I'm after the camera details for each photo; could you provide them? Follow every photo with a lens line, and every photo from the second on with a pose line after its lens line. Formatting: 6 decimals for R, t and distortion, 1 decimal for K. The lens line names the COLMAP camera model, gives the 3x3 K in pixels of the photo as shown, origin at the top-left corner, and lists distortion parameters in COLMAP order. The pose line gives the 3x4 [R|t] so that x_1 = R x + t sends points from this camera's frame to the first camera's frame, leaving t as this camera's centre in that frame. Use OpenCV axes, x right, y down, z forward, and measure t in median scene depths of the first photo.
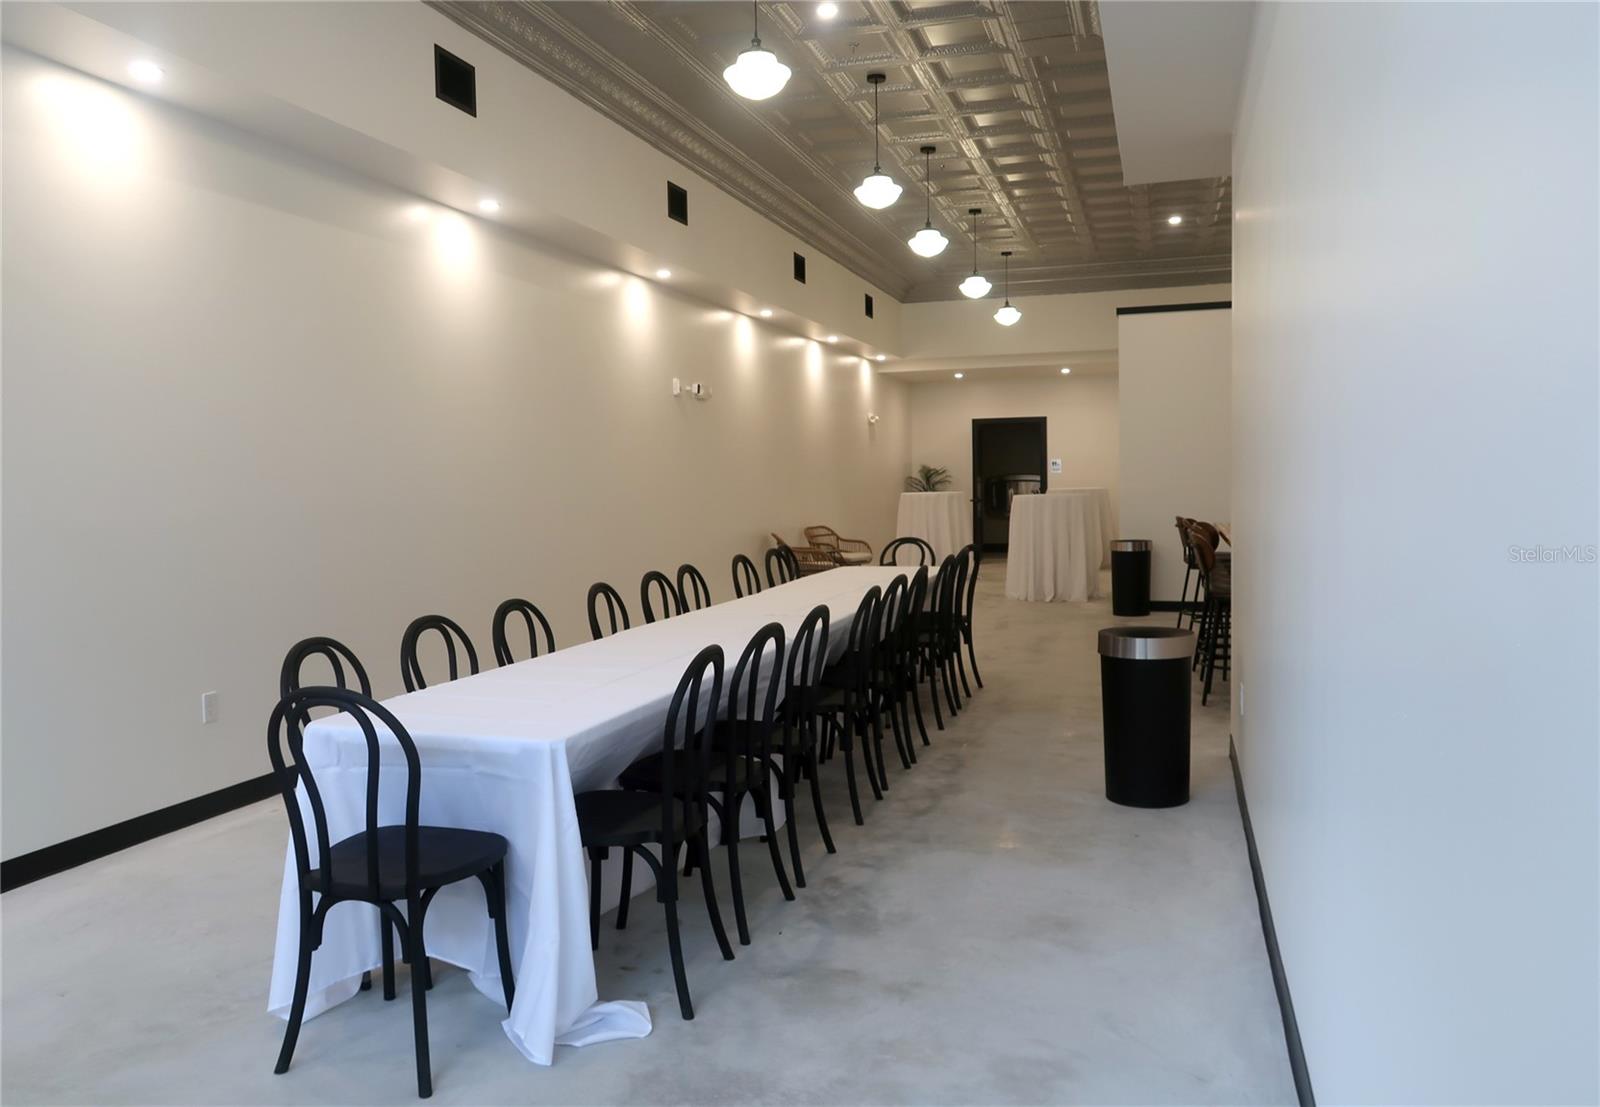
lens RADIAL K [[1230.4, 0, 800.0], [0, 1230.4, 553.5], [0, 0, 1]] dist [-0.001512, -0.002290]
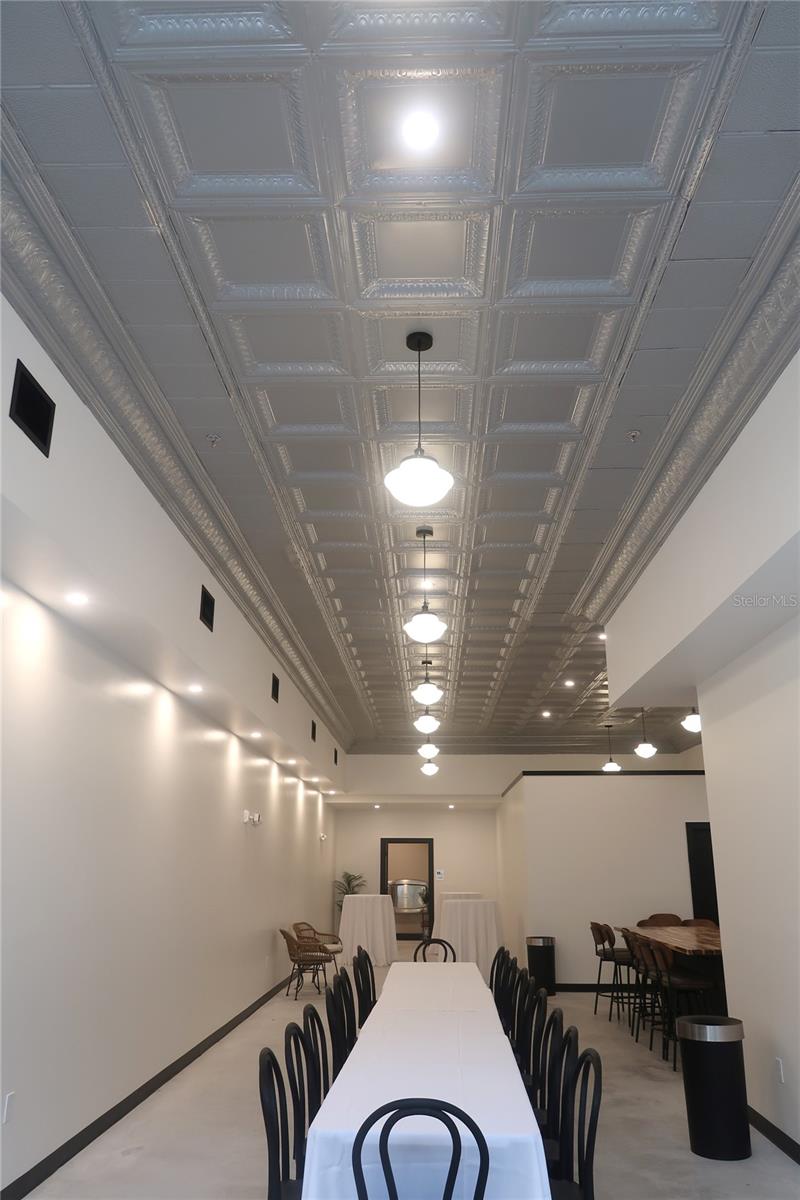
lens RADIAL K [[893.8, 0, 400.0], [0, 893.8, 600.0], [0, 0, 1]] dist [-0.001454, -0.001146]
pose [[0.962956, 0.099357, 0.250688, -0.182406], [-0.005990, 0.937298, -0.348476, -0.015200], [-0.269593, 0.334066, 0.903172, -0.009934]]
